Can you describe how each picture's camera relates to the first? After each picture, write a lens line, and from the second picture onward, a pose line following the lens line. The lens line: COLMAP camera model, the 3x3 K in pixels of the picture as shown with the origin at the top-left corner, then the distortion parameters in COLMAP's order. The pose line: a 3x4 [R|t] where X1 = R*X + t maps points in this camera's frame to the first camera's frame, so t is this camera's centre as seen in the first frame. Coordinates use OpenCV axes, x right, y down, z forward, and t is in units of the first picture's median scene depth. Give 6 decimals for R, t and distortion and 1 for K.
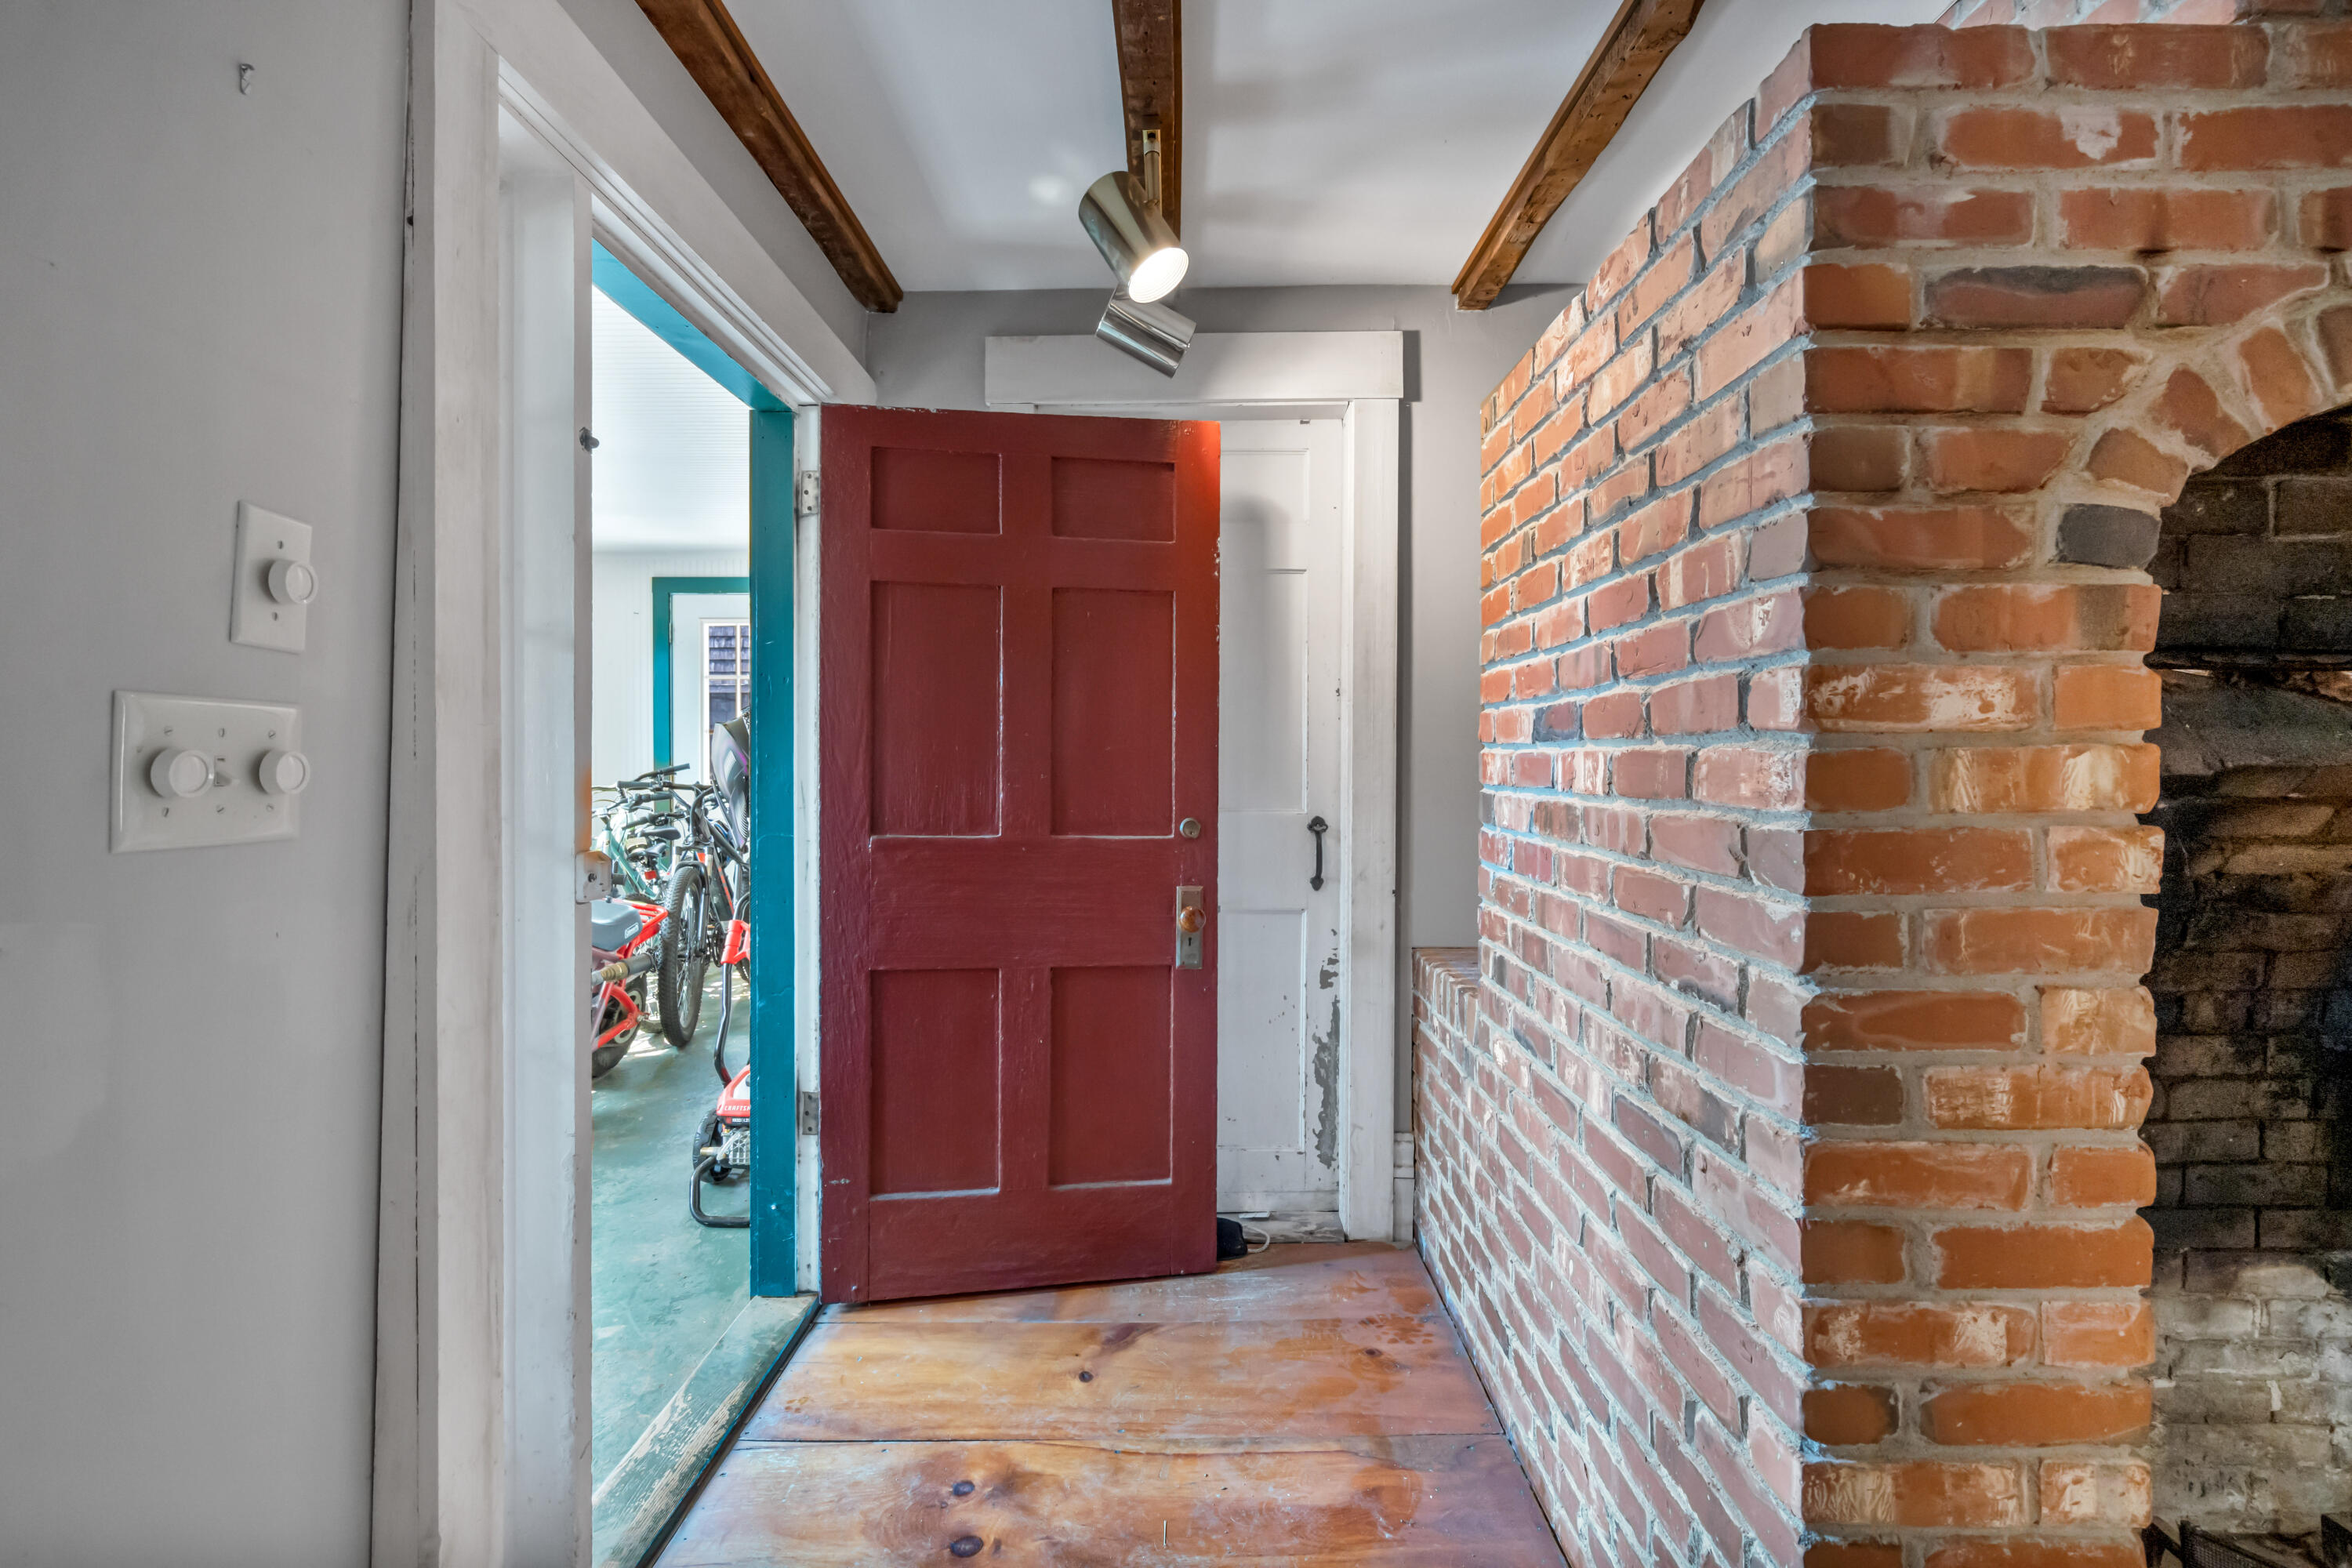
lens RADIAL K [[1063.5, 0, 1188.7], [0, 1063.5, 781.9], [0, 0, 1]] dist [-0.004275, 0.001953]
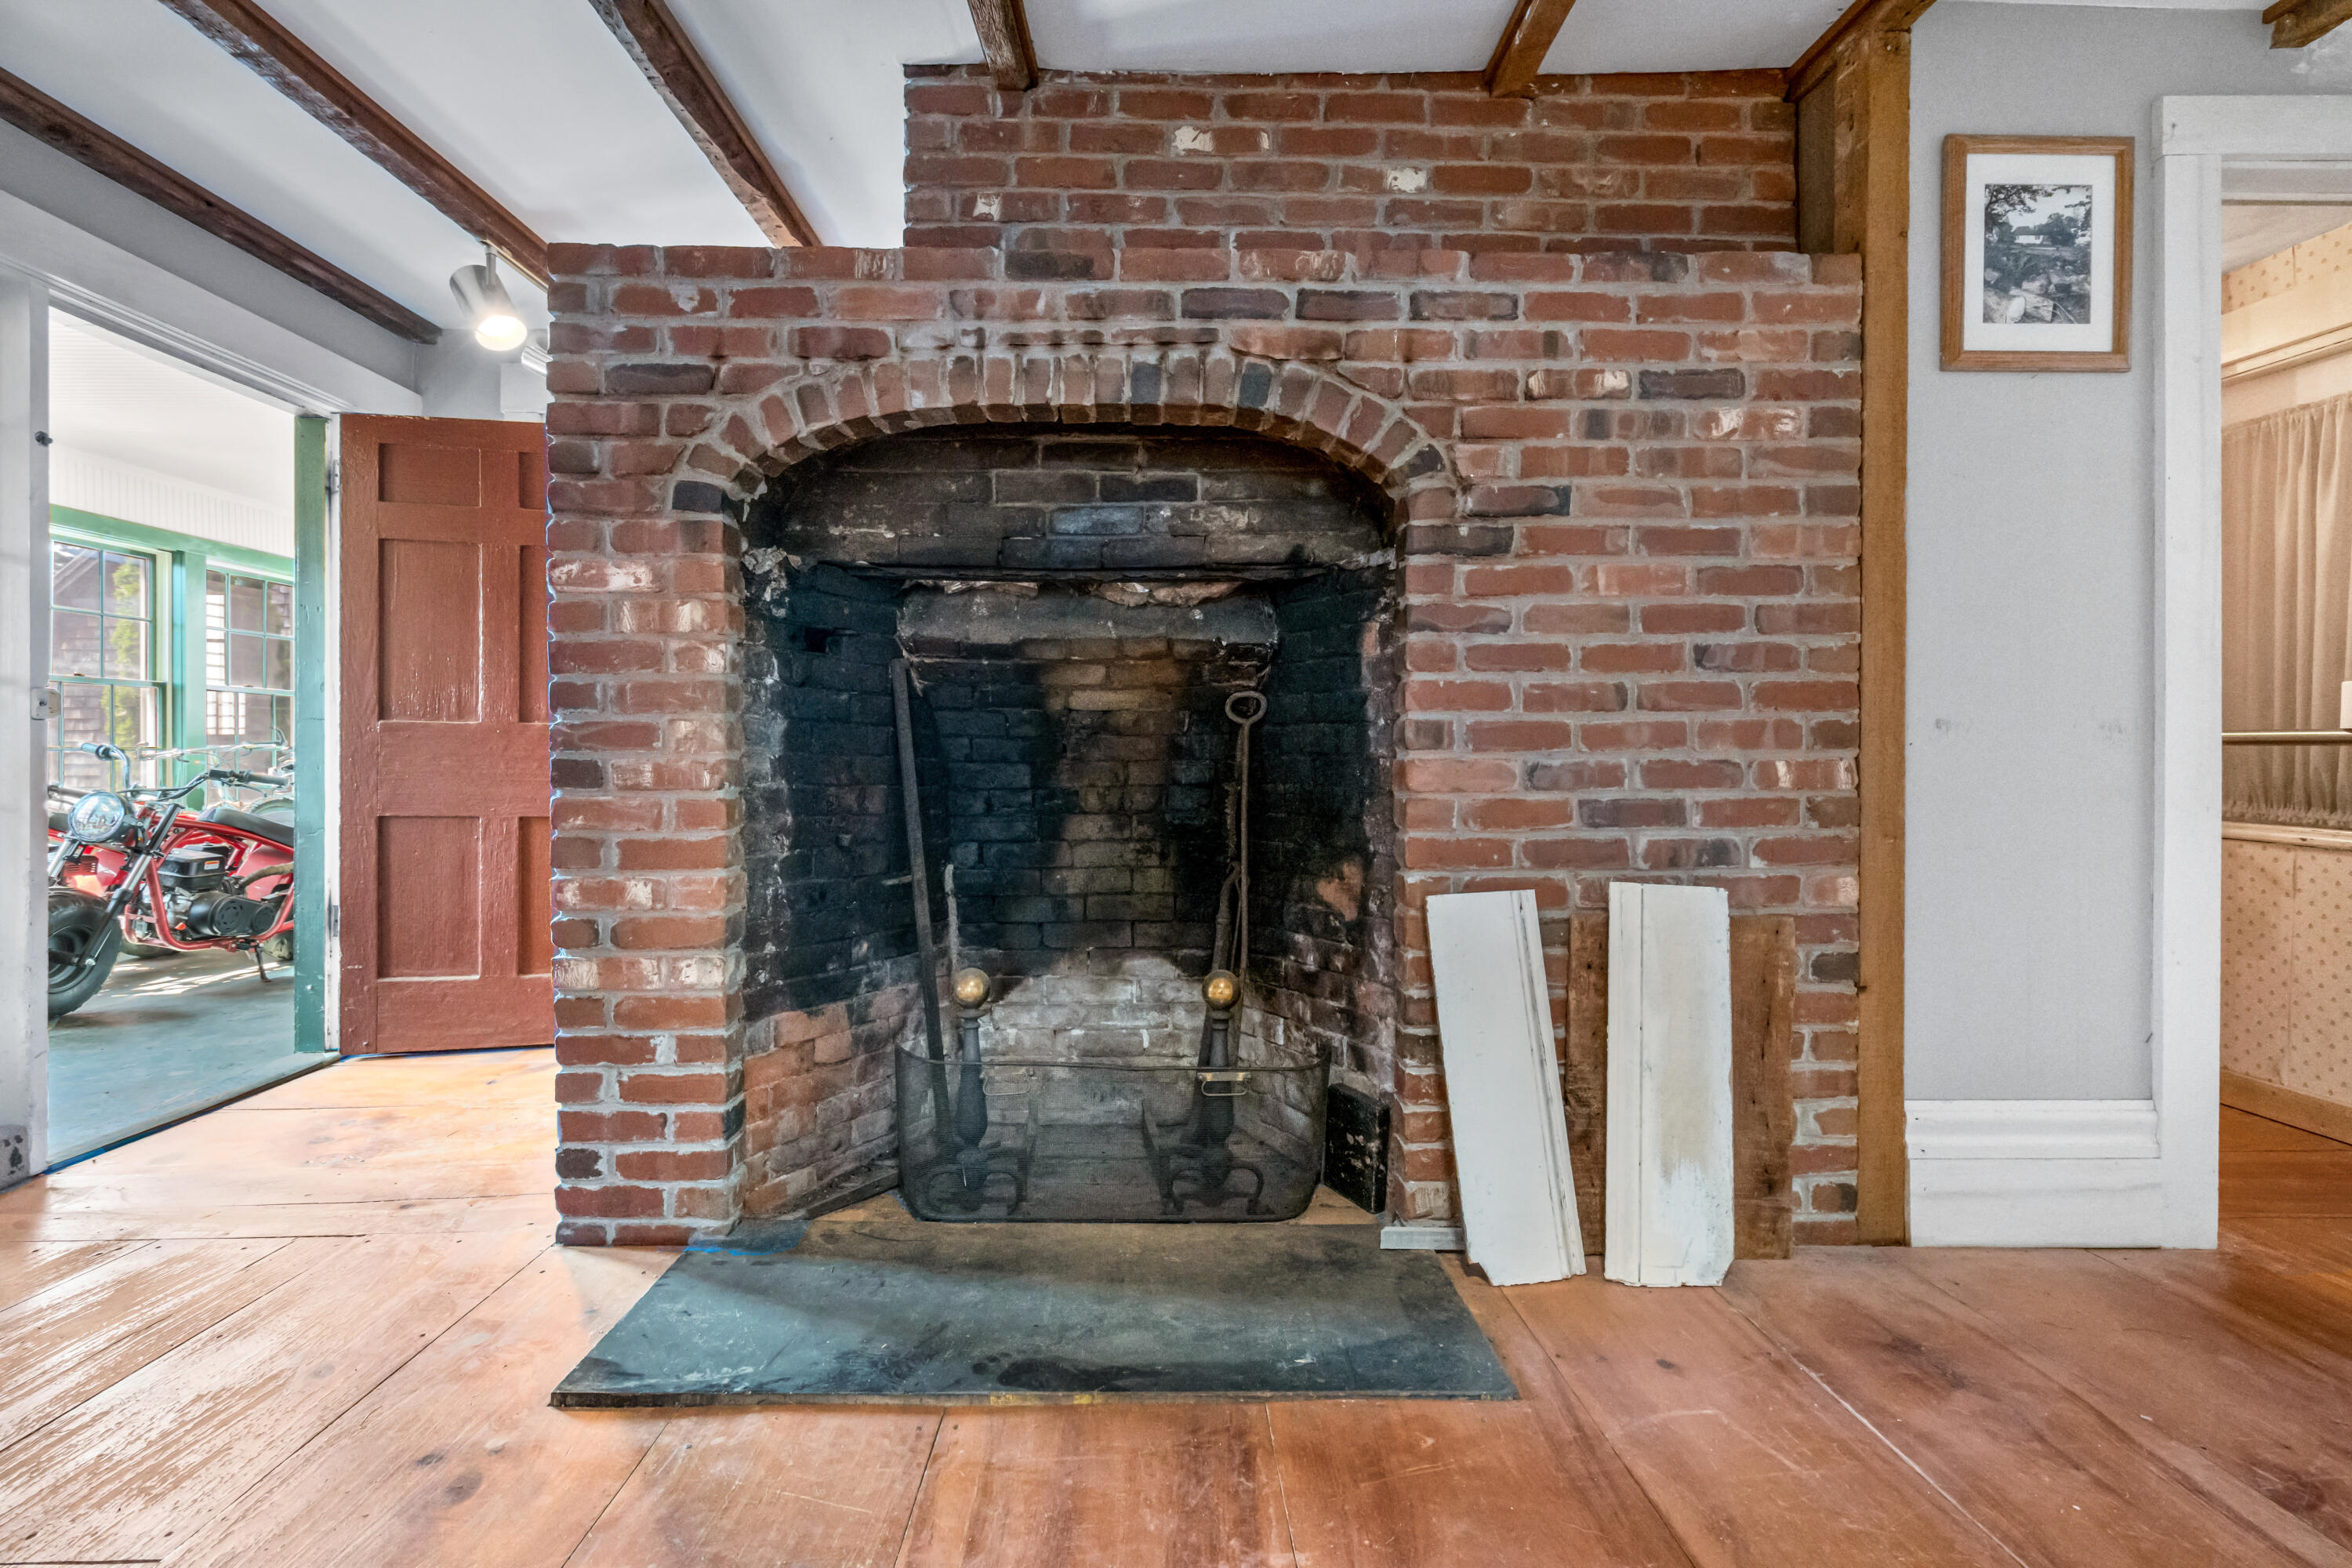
lens RADIAL K [[1063.5, 0, 1170.8], [0, 1063.5, 773.6], [0, 0, 1]] dist [-0.004275, 0.001953]
pose [[0.999502, 0.001499, 0.031517, 1.694025], [-0.001370, 0.999991, -0.004125, 0.302779], [-0.031523, 0.004079, 0.999495, -1.047571]]
